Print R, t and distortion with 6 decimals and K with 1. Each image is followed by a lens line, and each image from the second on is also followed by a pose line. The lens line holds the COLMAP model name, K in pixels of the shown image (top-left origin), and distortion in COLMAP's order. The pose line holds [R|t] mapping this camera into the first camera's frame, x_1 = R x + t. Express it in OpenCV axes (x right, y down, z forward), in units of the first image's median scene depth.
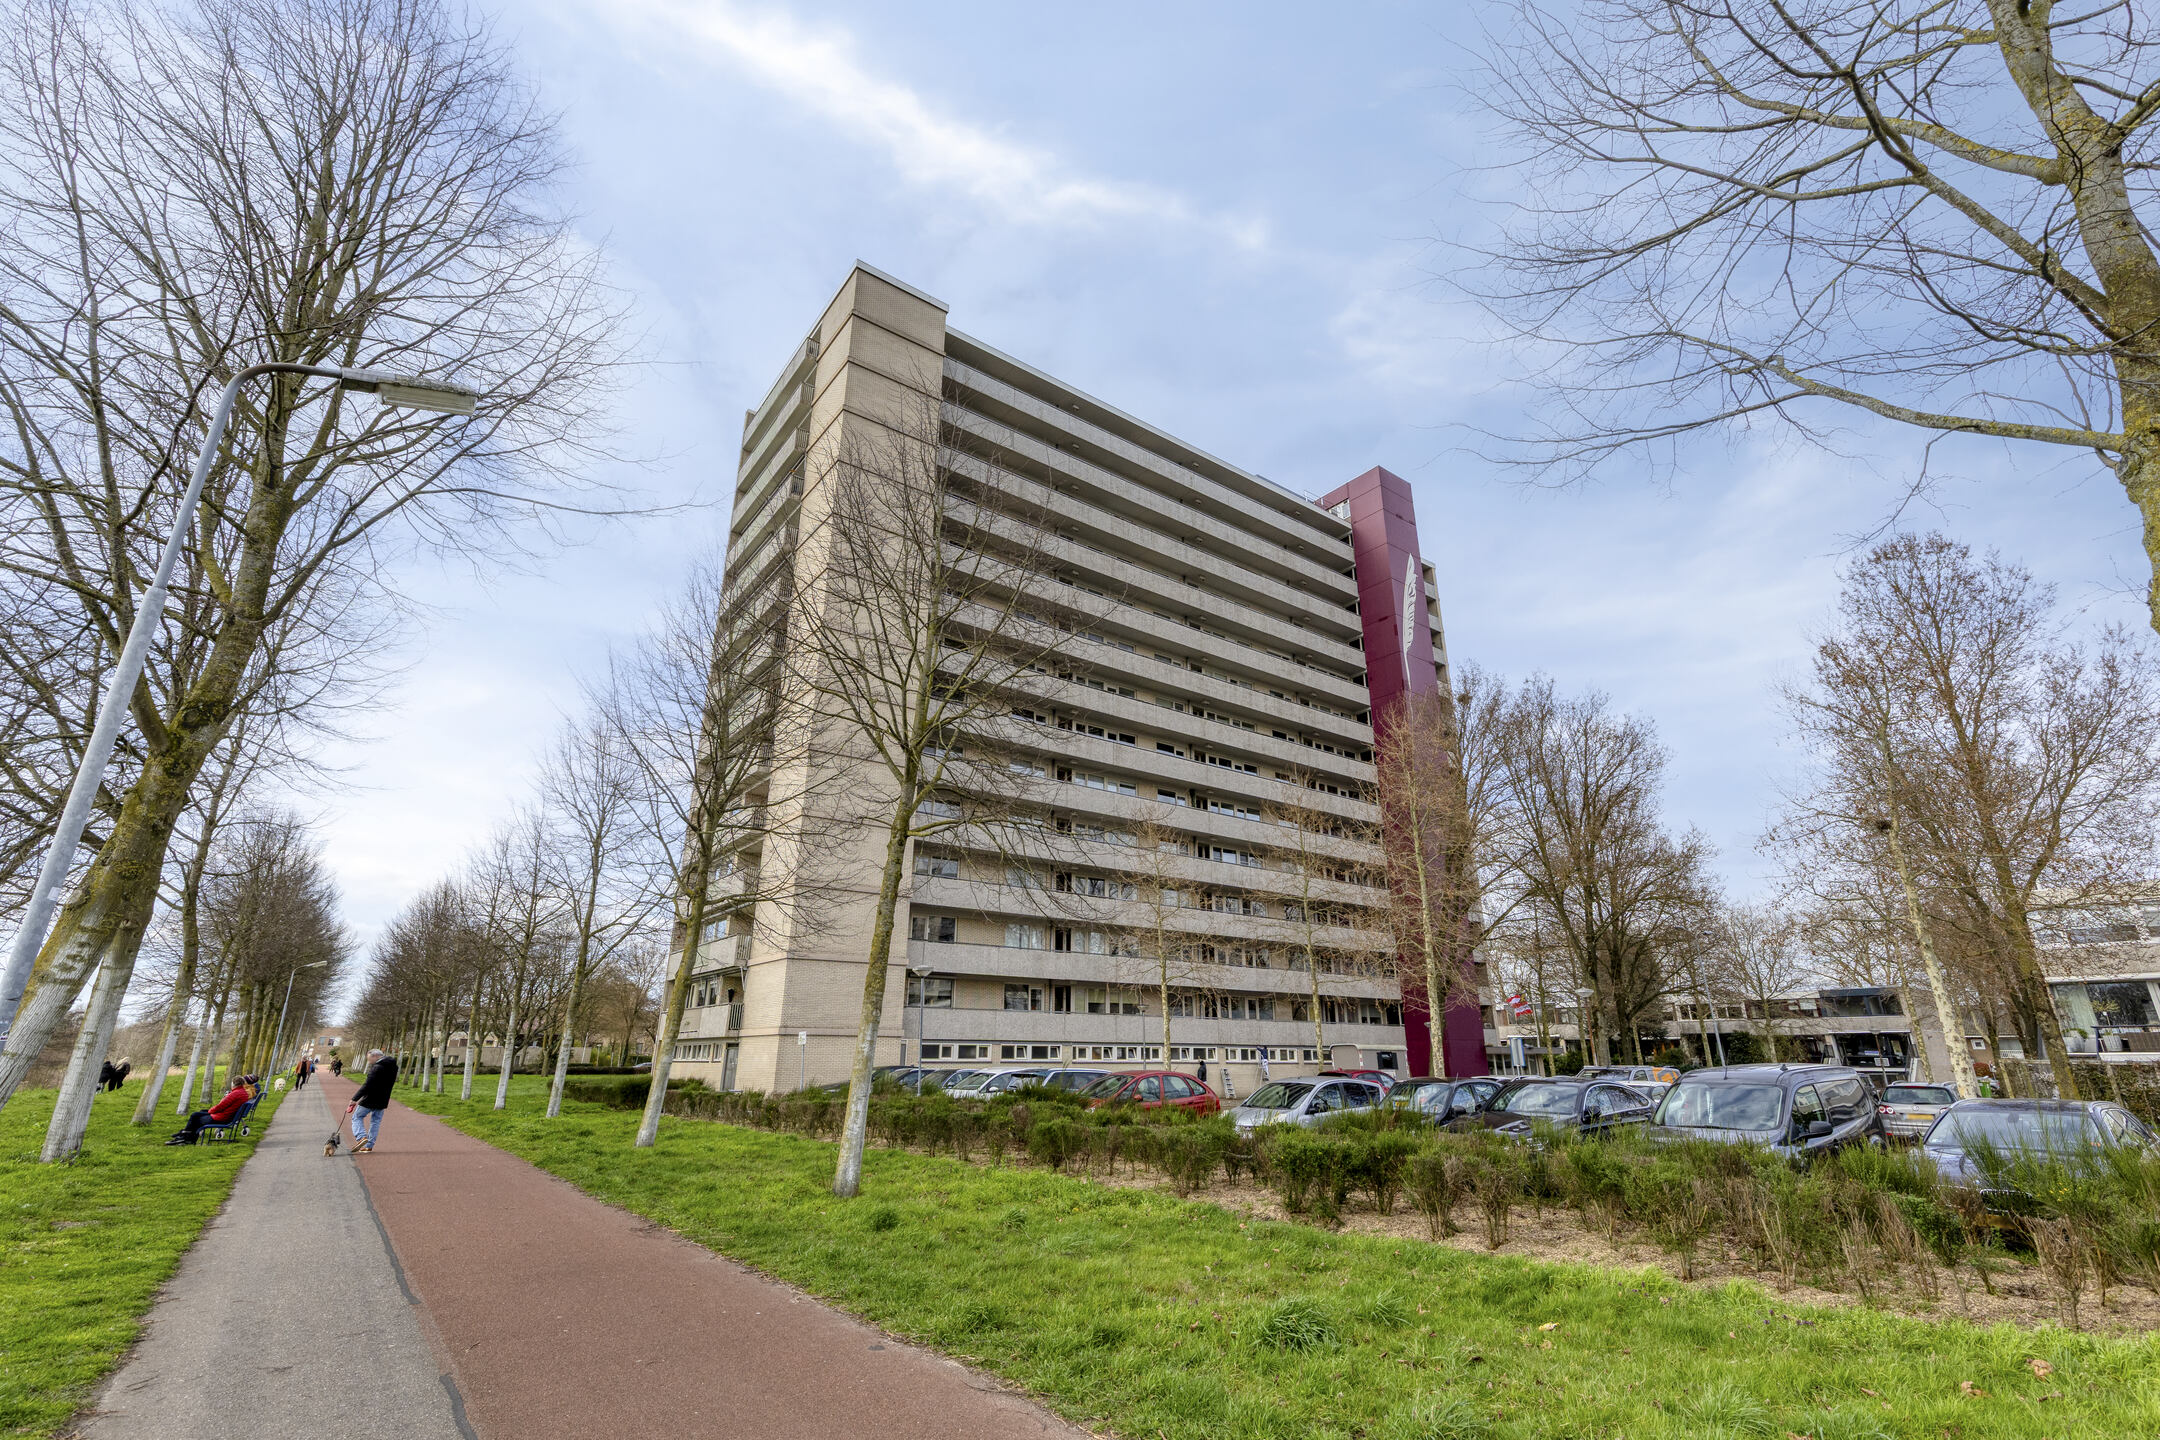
lens RADIAL K [[977.6, 0, 1080.0], [0, 977.6, 720.0], [0, 0, 1]] dist [0.000871, 0.000506]
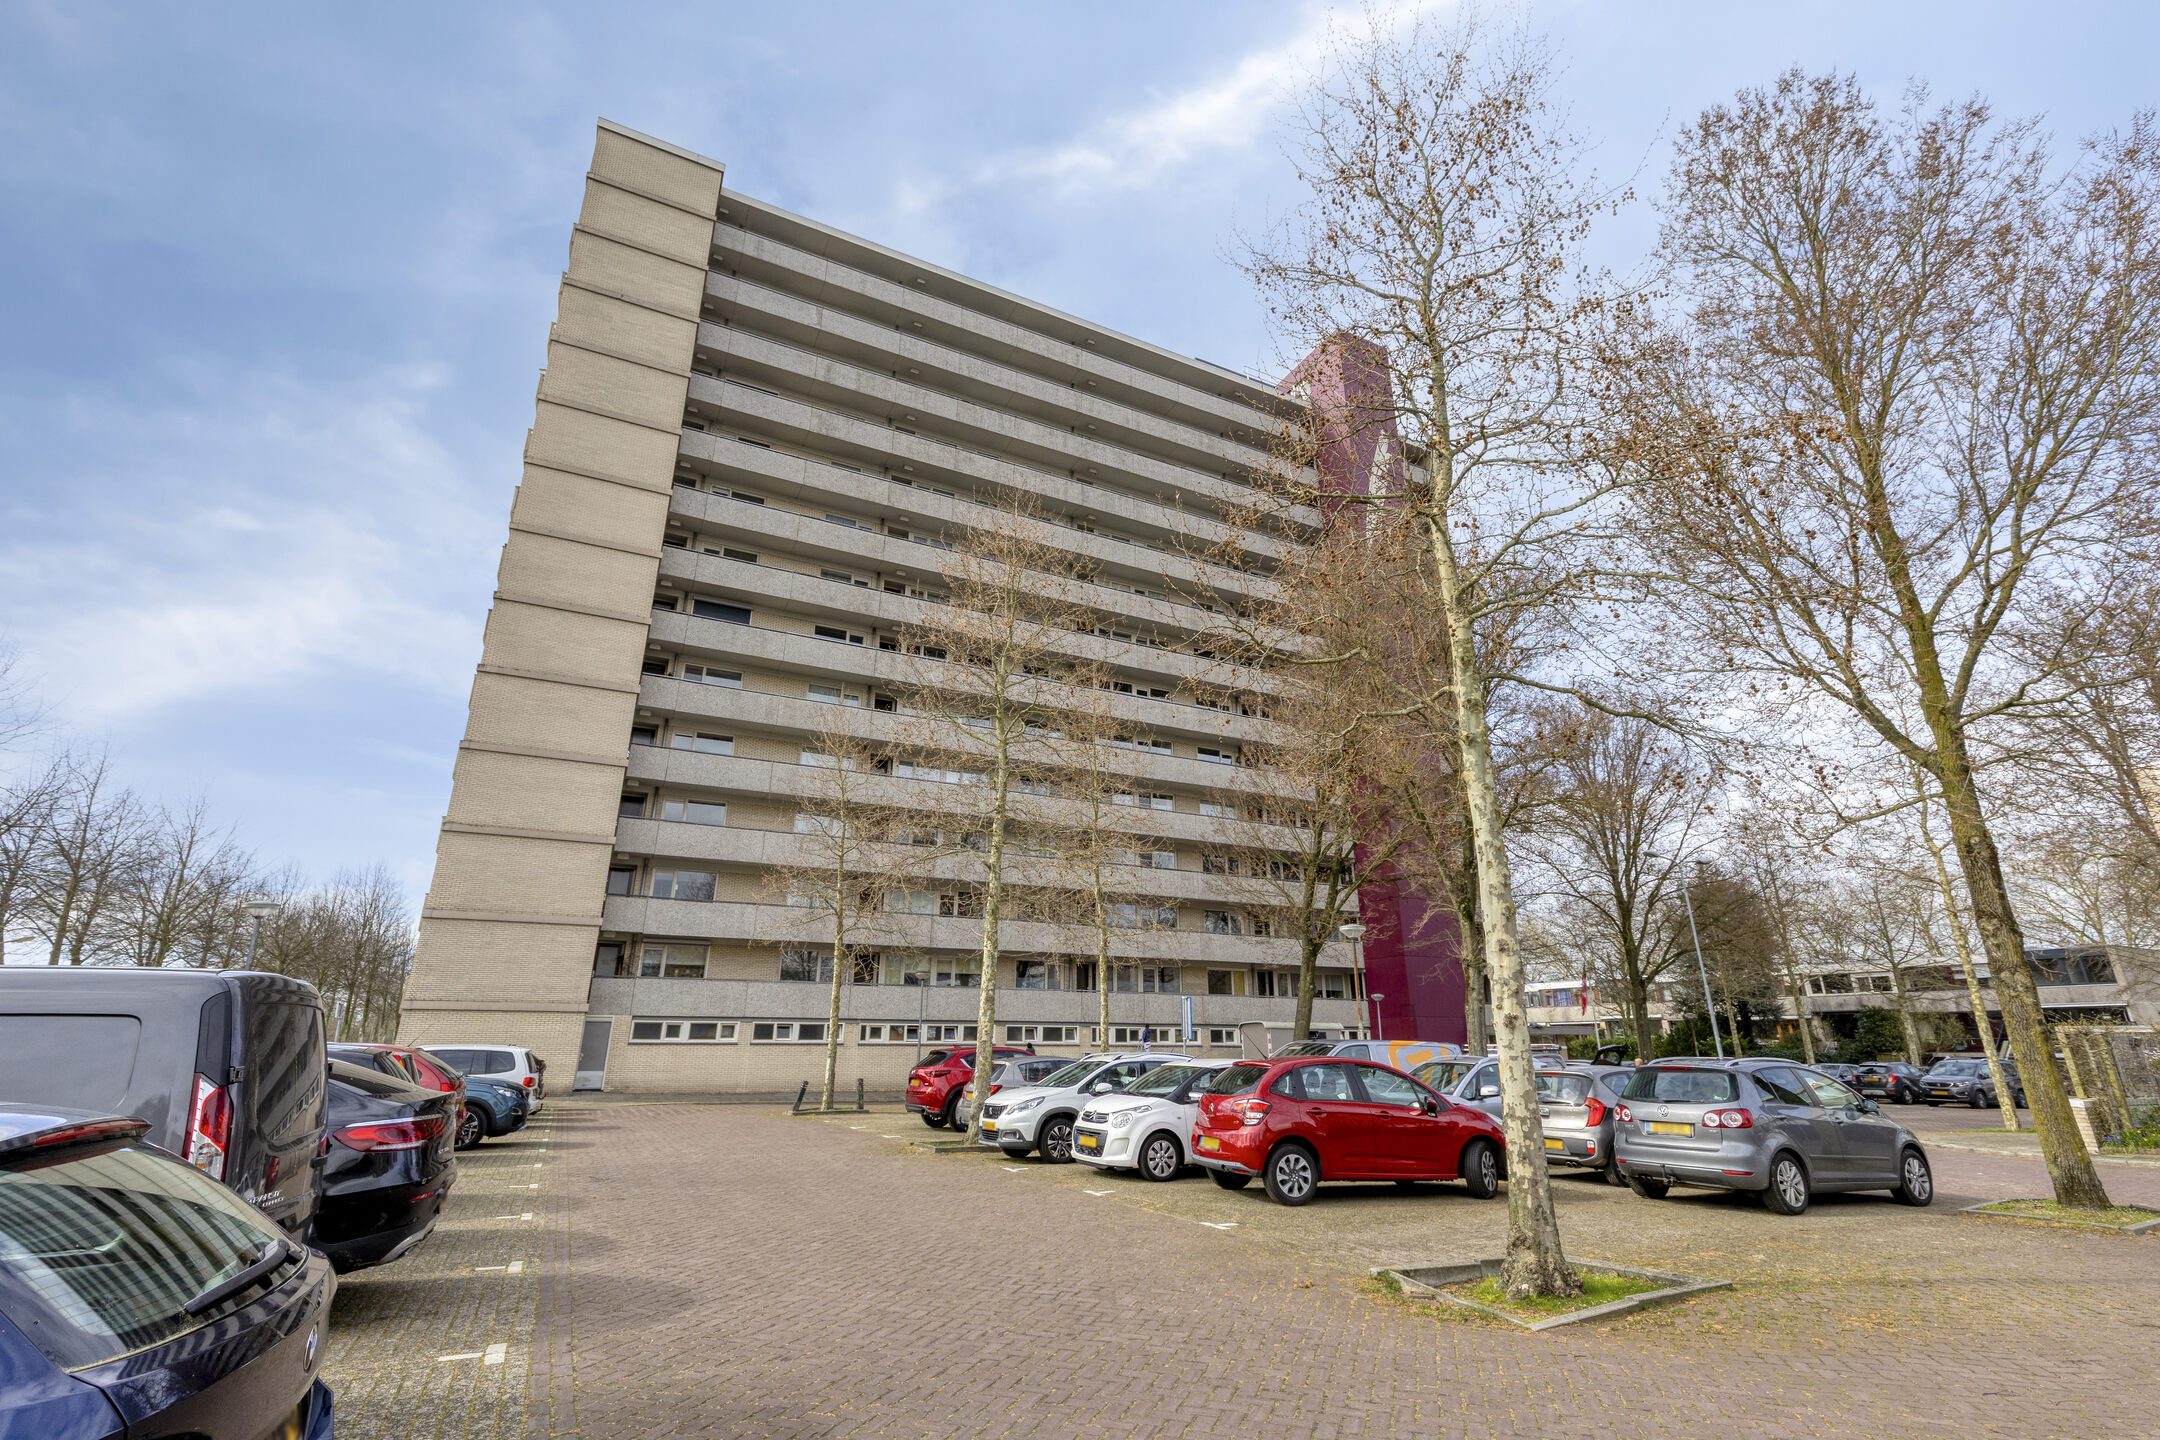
lens RADIAL K [[971.4, 0, 1080.0], [0, 971.4, 712.3], [0, 0, 1]] dist [0.000626, -0.000106]
pose [[0.985299, -0.053066, -0.162385, 0.286104], [0.054113, 0.998533, 0.002024, 0.071563], [0.162040, -0.010781, 0.986725, 0.203388]]
